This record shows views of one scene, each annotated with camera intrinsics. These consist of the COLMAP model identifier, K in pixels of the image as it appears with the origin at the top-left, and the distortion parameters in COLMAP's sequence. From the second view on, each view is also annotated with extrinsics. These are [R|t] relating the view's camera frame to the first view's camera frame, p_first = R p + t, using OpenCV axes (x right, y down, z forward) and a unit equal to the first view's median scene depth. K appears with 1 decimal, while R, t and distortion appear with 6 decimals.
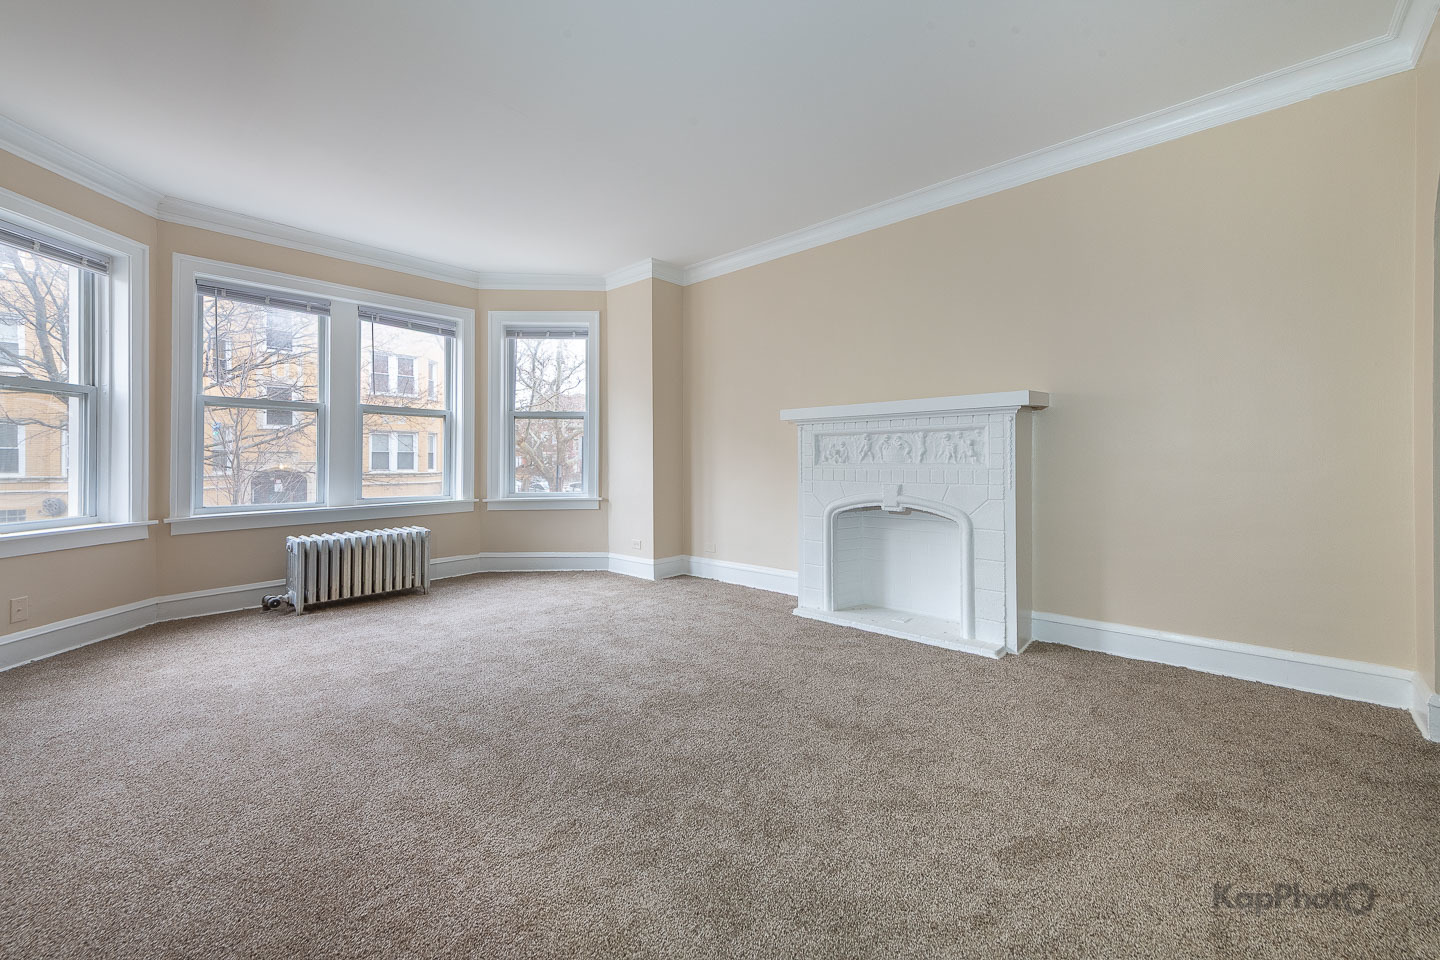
lens RADIAL K [[564.9, 0, 724.6], [0, 564.9, 455.5], [0, 0, 1]] dist [0.008929, -0.001893]
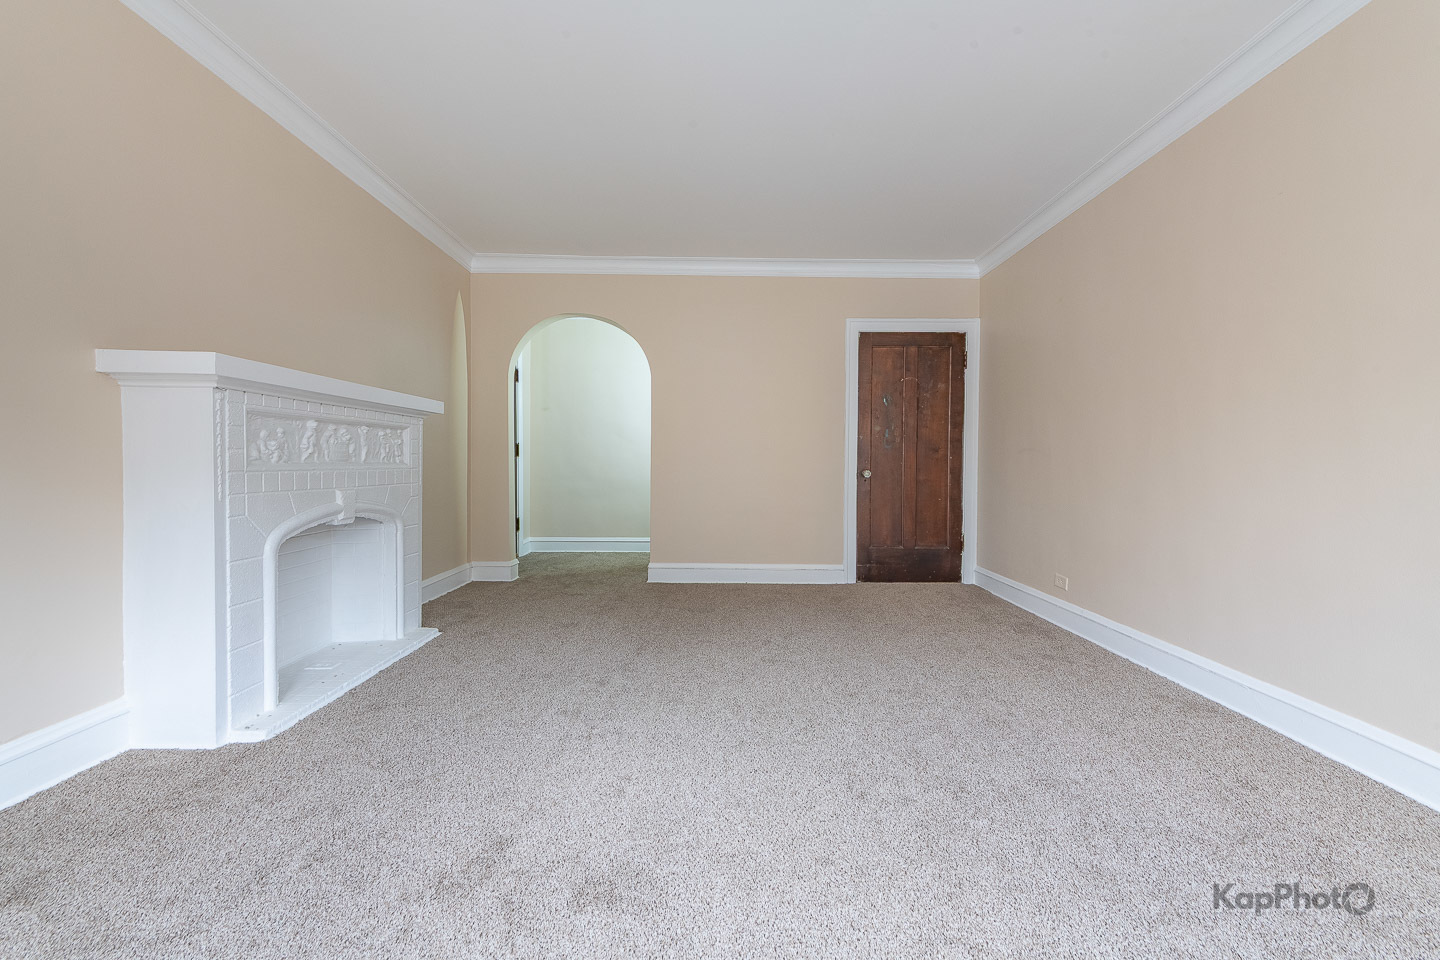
lens RADIAL K [[564.9, 0, 716.3], [0, 564.9, 479.3], [0, 0, 1]] dist [0.008929, -0.001893]
pose [[-0.667352, -0.018966, 0.744501, -0.593017], [-0.008880, 0.999807, 0.017510, 0.017276], [-0.744690, 0.005074, -0.667392, 1.080282]]
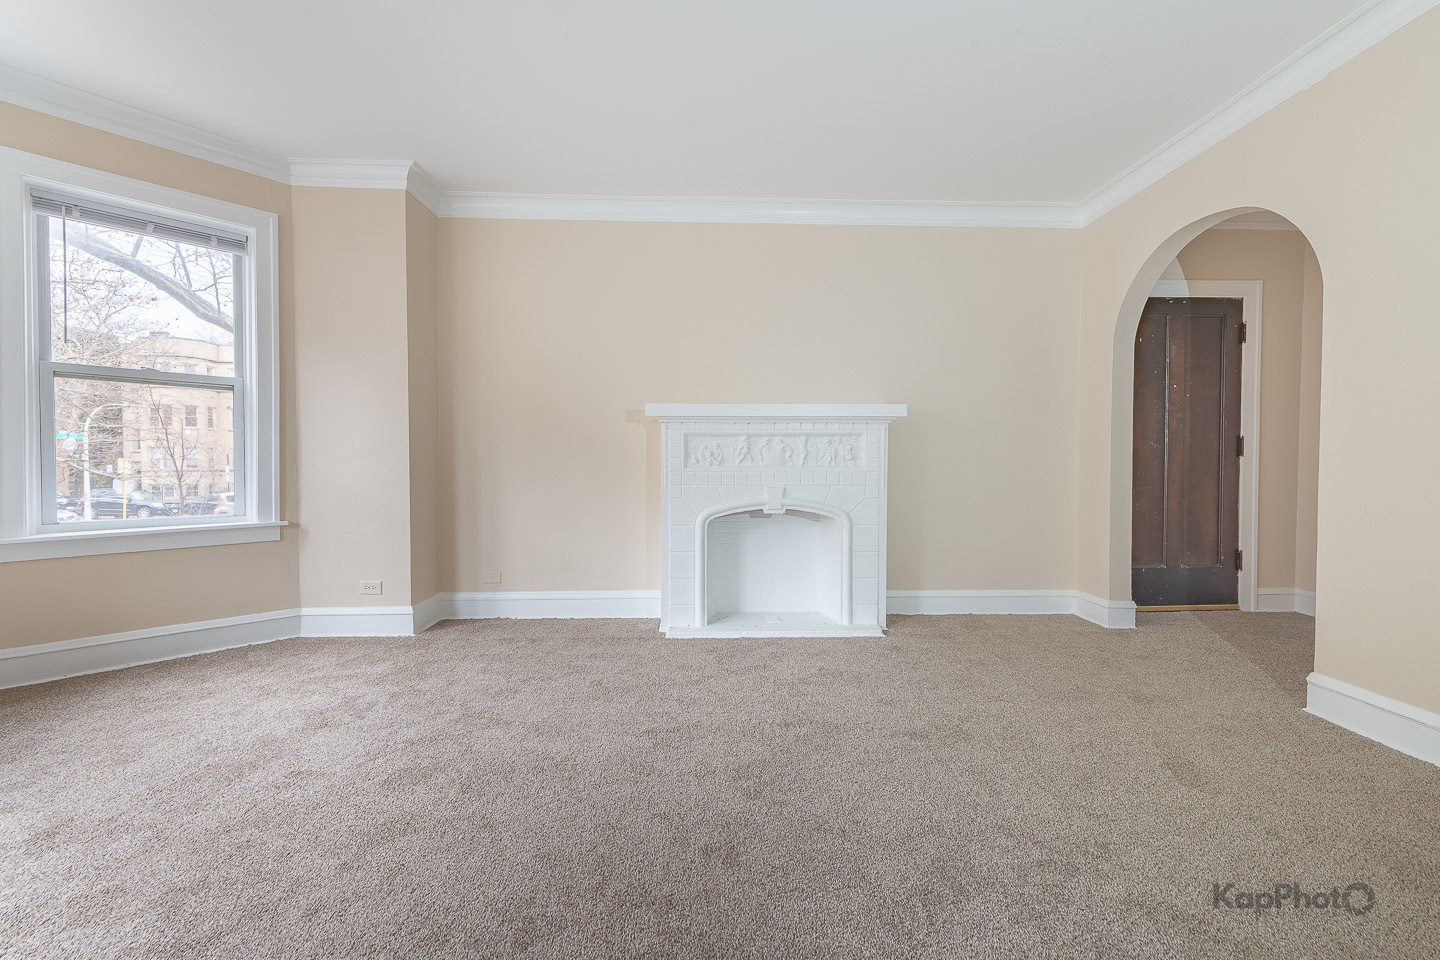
lens RADIAL K [[564.9, 0, 723.0], [0, 564.9, 469.4], [0, 0, 1]] dist [0.008929, -0.001893]
pose [[0.720530, -0.002014, 0.693421, -0.439064], [-0.011138, 0.999833, 0.014477, 0.005765], [-0.693334, -0.018155, 0.720387, 0.325270]]
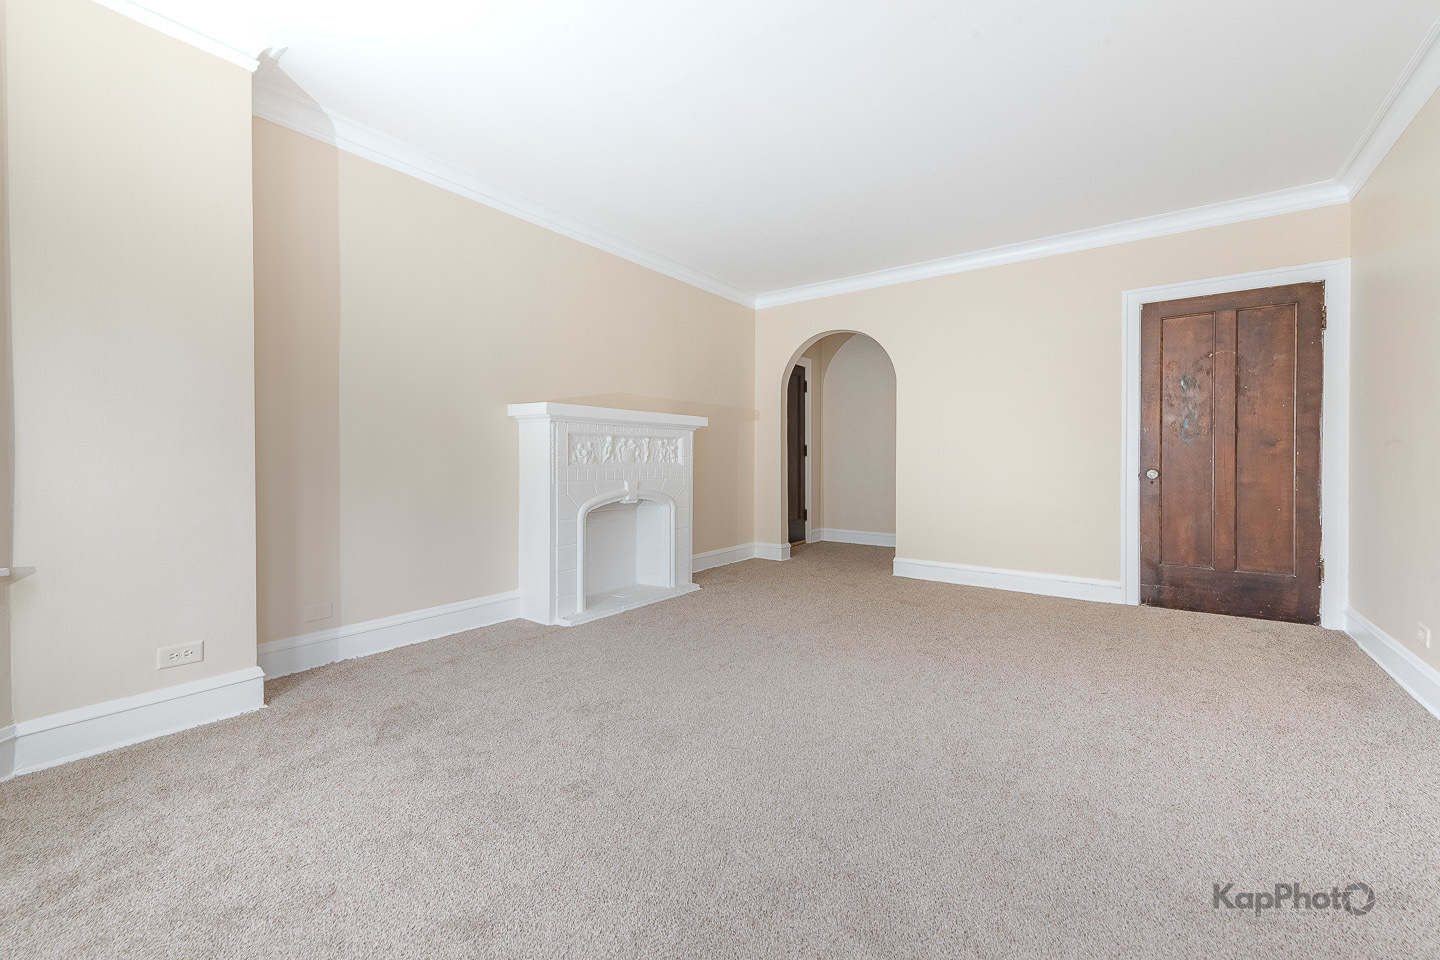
lens RADIAL K [[564.9, 0, 721.2], [0, 564.9, 468.4], [0, 0, 1]] dist [0.008929, -0.001893]
pose [[-0.091370, -0.008608, 0.995780, -0.850285], [-0.009736, 0.999923, 0.007751, 0.013458], [-0.995769, -0.008987, -0.091447, 0.872265]]
